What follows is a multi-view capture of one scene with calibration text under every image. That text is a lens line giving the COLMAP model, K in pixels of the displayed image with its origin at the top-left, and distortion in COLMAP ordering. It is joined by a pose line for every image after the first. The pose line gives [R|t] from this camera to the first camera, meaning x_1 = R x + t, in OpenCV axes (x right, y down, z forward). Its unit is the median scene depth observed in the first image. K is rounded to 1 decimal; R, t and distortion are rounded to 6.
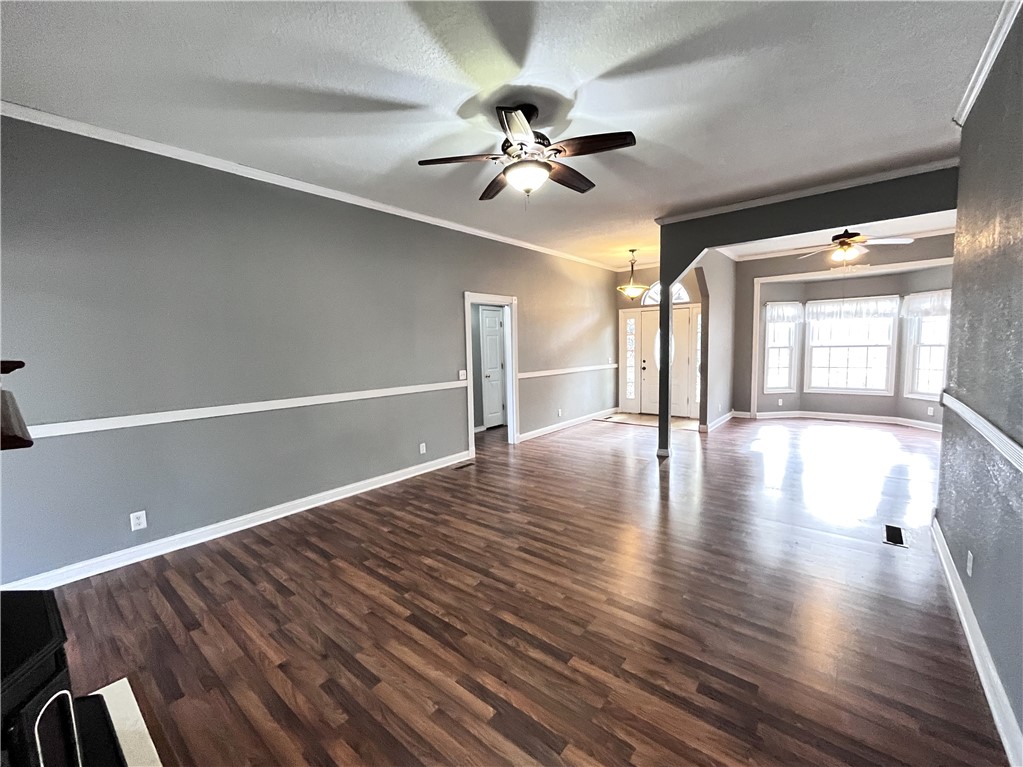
lens RADIAL K [[433.6, 0, 506.2], [0, 433.6, 385.1], [0, 0, 1]] dist [-0.001828, -0.000695]
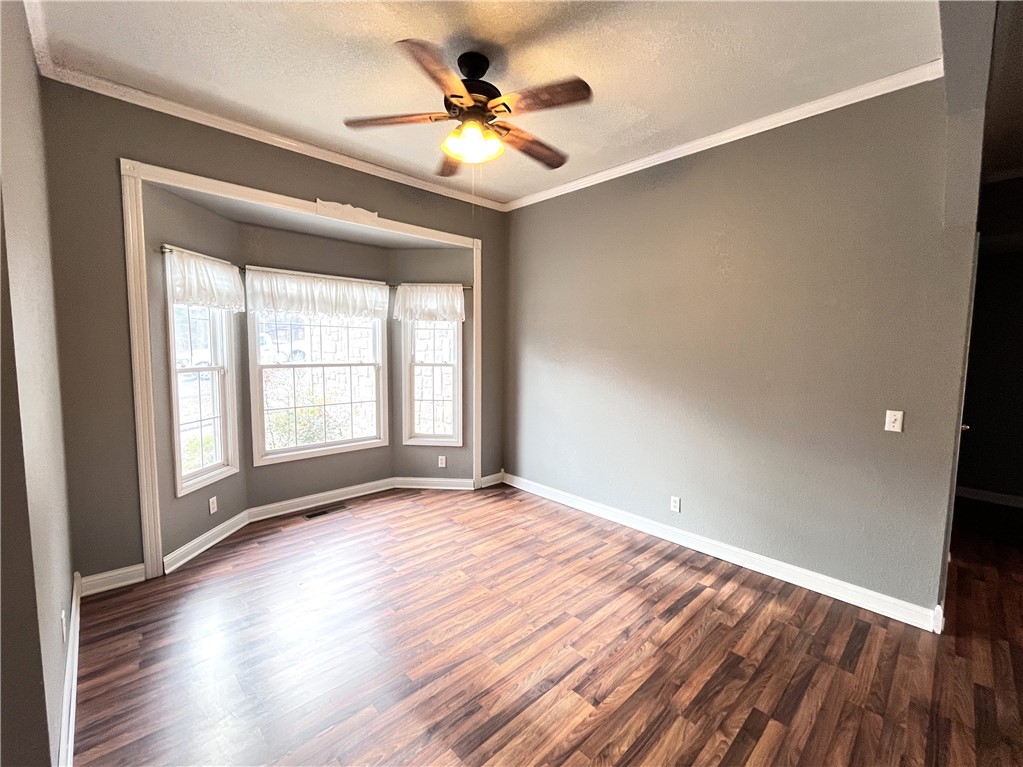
lens RADIAL K [[433.6, 0, 506.2], [0, 433.6, 385.1], [0, 0, 1]] dist [-0.001828, -0.000695]
pose [[0.116259, -0.058094, 0.991518, 0.612534], [0.077373, 0.995784, 0.049272, -0.160054], [-0.990201, 0.070989, 0.120264, 1.527578]]
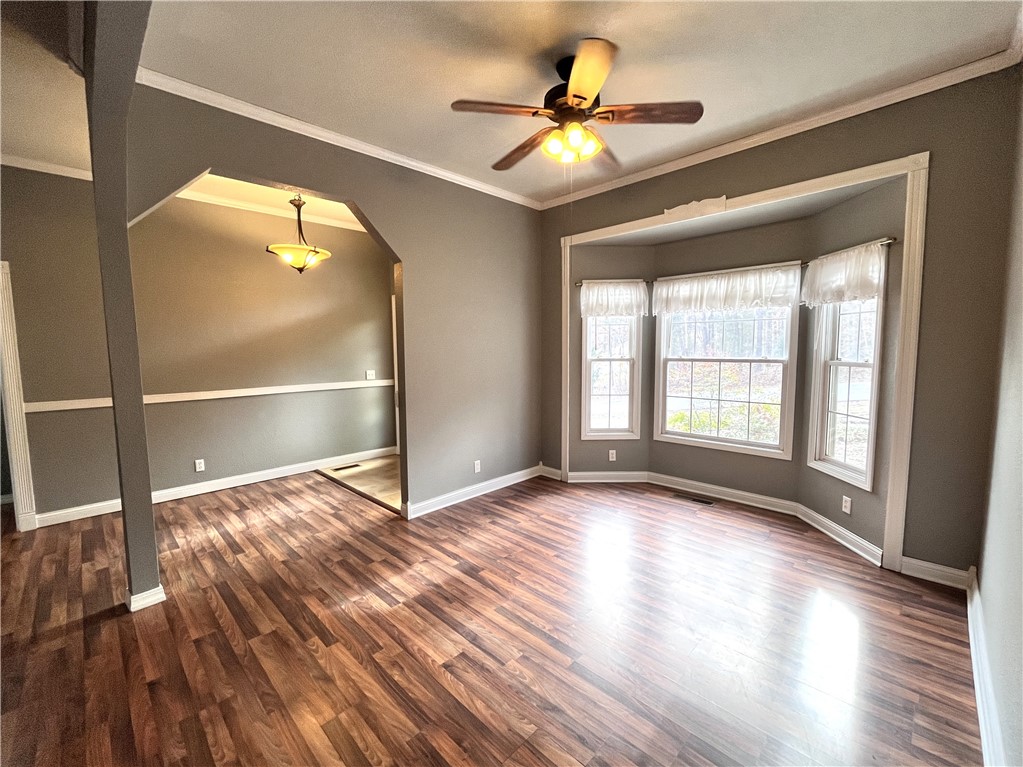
lens RADIAL K [[433.6, 0, 506.2], [0, 433.6, 385.1], [0, 0, 1]] dist [-0.001828, -0.000695]
pose [[0.995805, 0.019970, -0.089295, 1.231588], [-0.019673, 0.999798, 0.004210, -0.120598], [0.089361, -0.002436, 0.995996, 0.942823]]
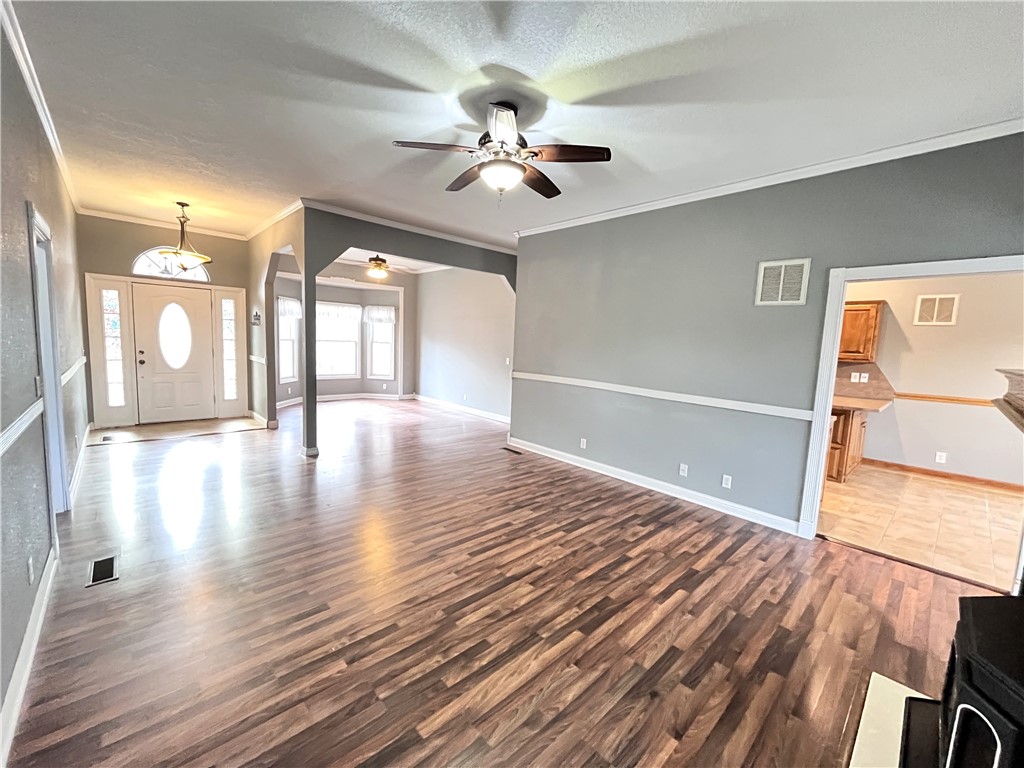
lens RADIAL K [[422.8, 0, 515.9], [0, 422.8, 385.5], [0, 0, 1]] dist [-0.003237, -0.000426]
pose [[0.092516, -0.077720, 0.992673, -0.821462], [0.044591, 0.996272, 0.073846, -0.058153], [-0.994712, 0.037432, 0.095637, 0.764970]]
